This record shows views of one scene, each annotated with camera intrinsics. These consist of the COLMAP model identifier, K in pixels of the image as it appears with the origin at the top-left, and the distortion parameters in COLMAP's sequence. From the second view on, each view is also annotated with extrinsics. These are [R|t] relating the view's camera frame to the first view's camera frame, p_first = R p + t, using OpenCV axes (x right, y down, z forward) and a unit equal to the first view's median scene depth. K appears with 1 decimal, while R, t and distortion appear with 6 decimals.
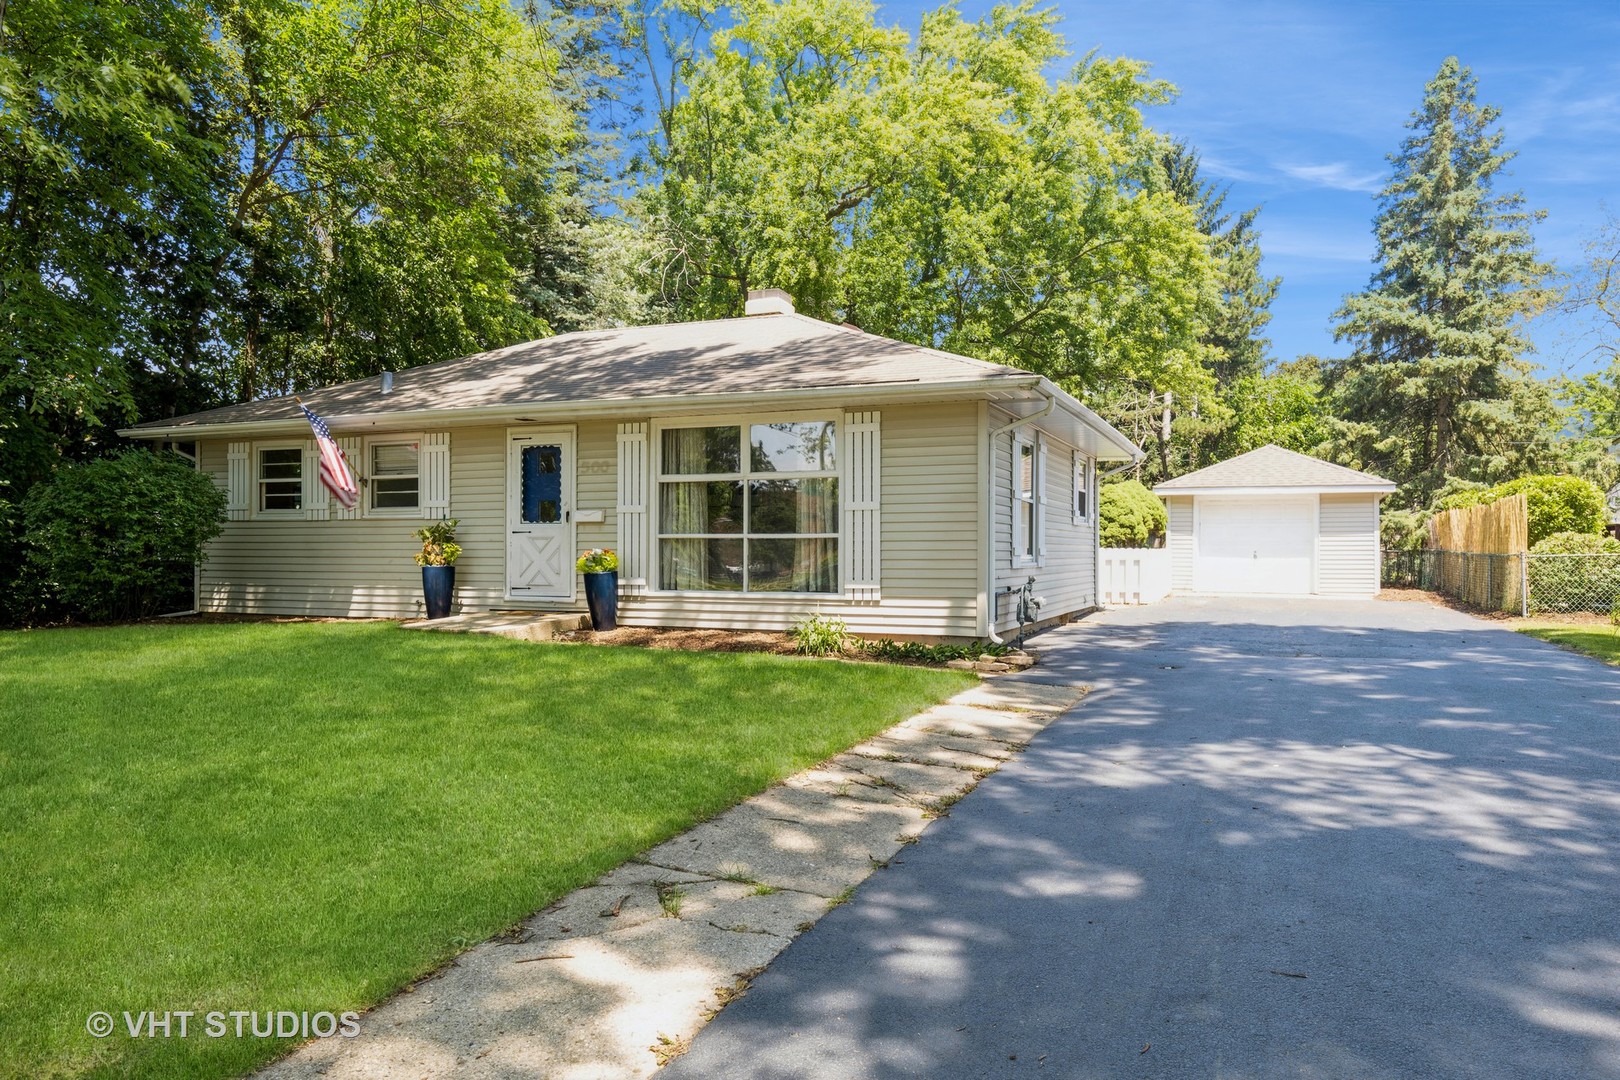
lens RADIAL K [[1130.3, 0, 810.0], [0, 1130.3, 540.0], [0, 0, 1]] dist [-0.005563, -0.003170]
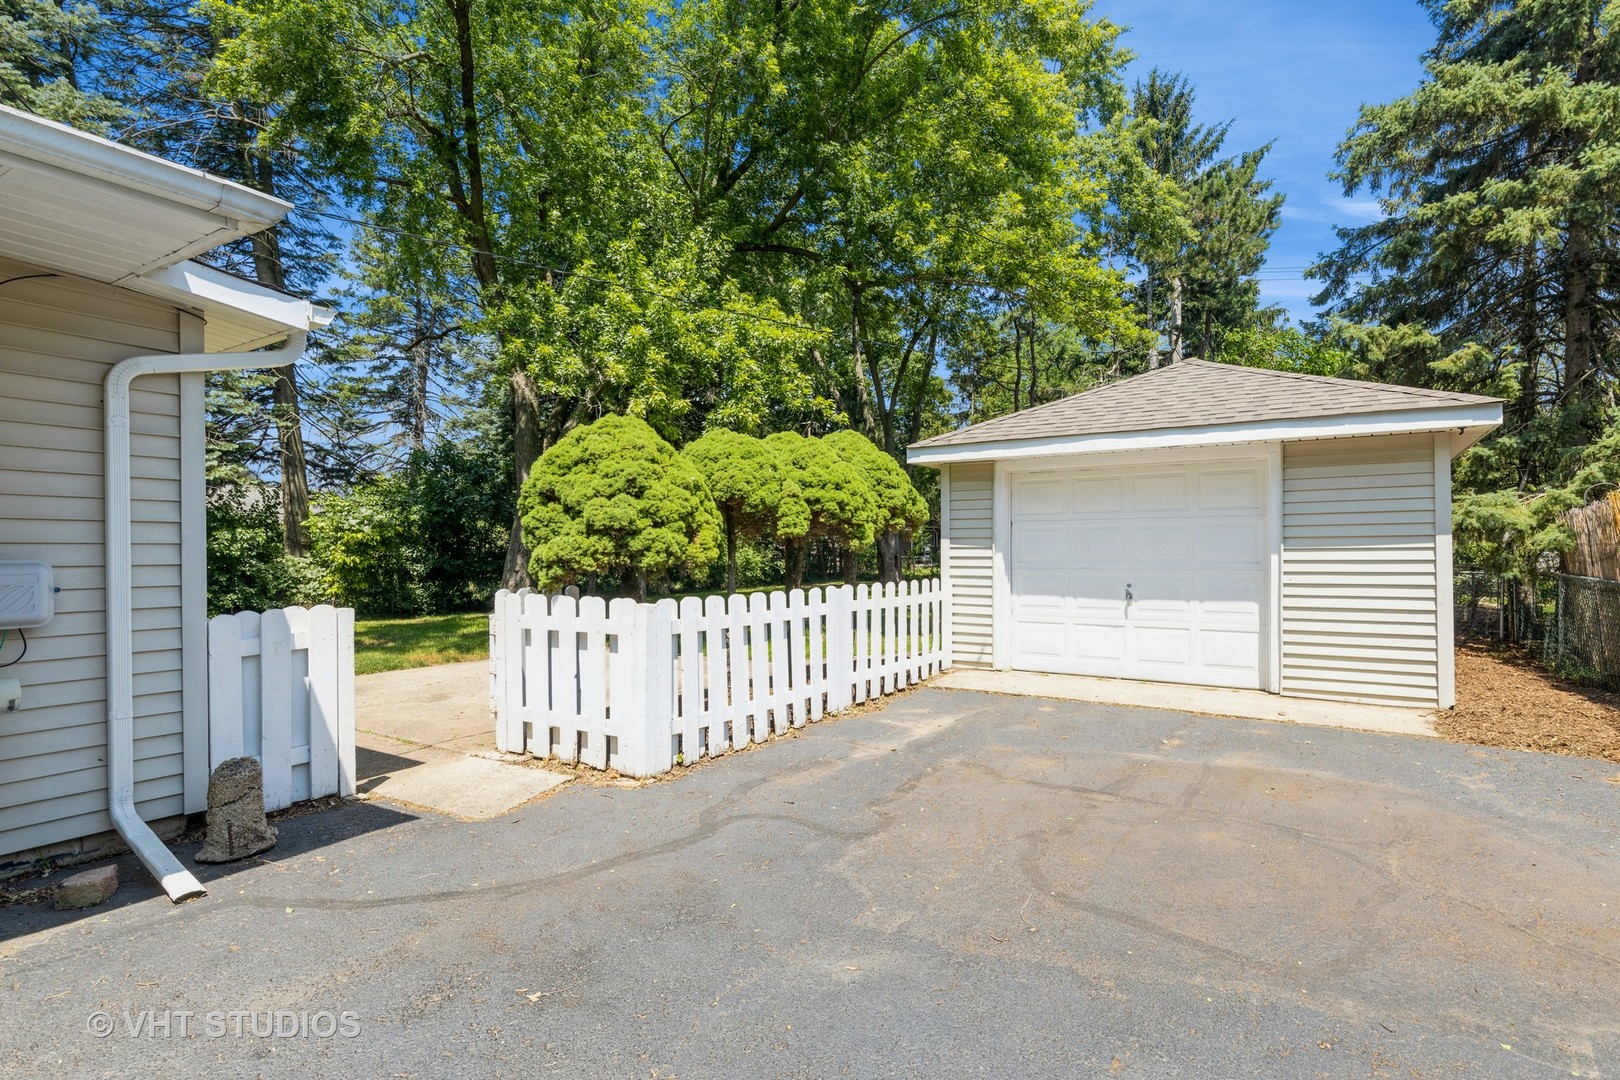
lens RADIAL K [[802.7, 0, 810.0], [0, 802.7, 540.0], [0, 0, 1]] dist [0.003105, 0.000787]
pose [[0.983069, -0.007841, -0.183065, 0.588395], [0.007191, 0.999965, -0.004212, -0.012131], [0.183092, 0.002824, 0.983092, 1.196629]]
